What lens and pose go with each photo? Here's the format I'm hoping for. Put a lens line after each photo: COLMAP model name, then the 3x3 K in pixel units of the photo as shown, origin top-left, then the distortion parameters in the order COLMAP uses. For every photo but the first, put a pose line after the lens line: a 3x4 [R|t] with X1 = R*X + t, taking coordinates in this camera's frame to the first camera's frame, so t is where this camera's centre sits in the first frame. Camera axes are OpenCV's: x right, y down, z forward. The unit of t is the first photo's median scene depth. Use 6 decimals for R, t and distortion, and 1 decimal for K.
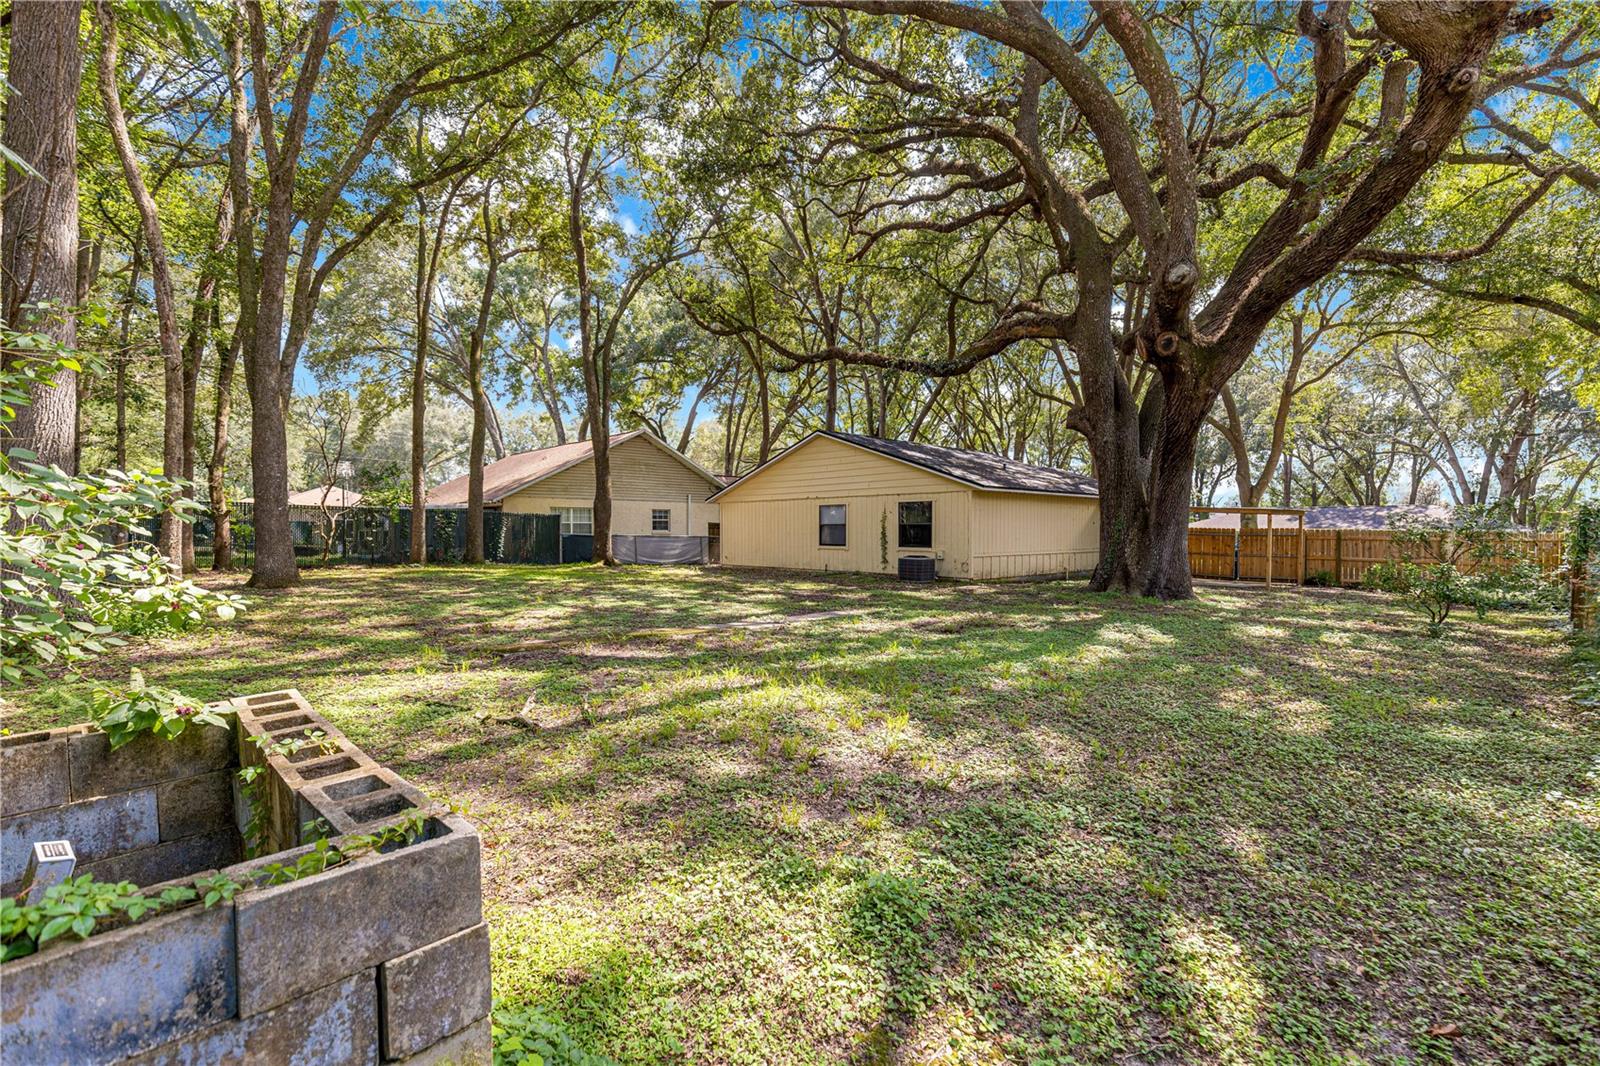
lens RADIAL K [[693.8, 0, 800.5], [0, 693.8, 552.7], [0, 0, 1]] dist [0.000560, -0.000055]
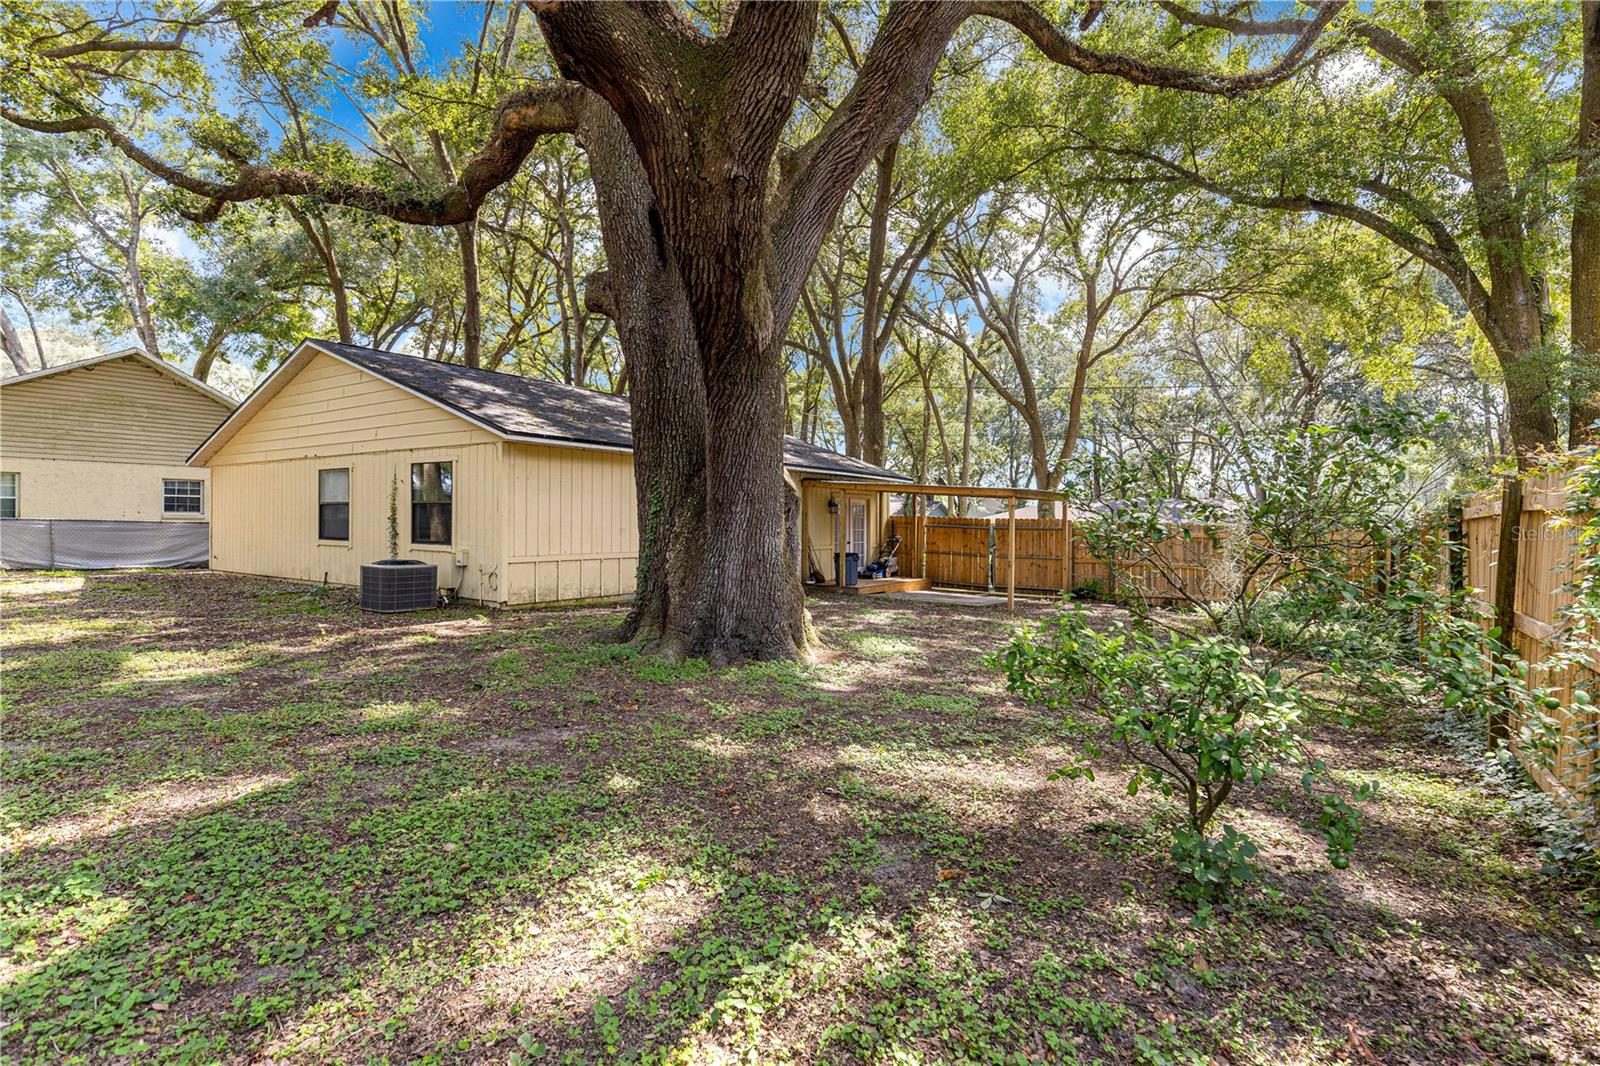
lens RADIAL K [[745.2, 0, 804.9], [0, 745.2, 515.2], [0, 0, 1]] dist [0.004172, -0.000176]
pose [[0.976254, 0.012307, 0.216279, 0.287606], [-0.003772, 0.999199, -0.039832, -0.007055], [-0.216596, 0.038071, 0.975519, 0.304837]]
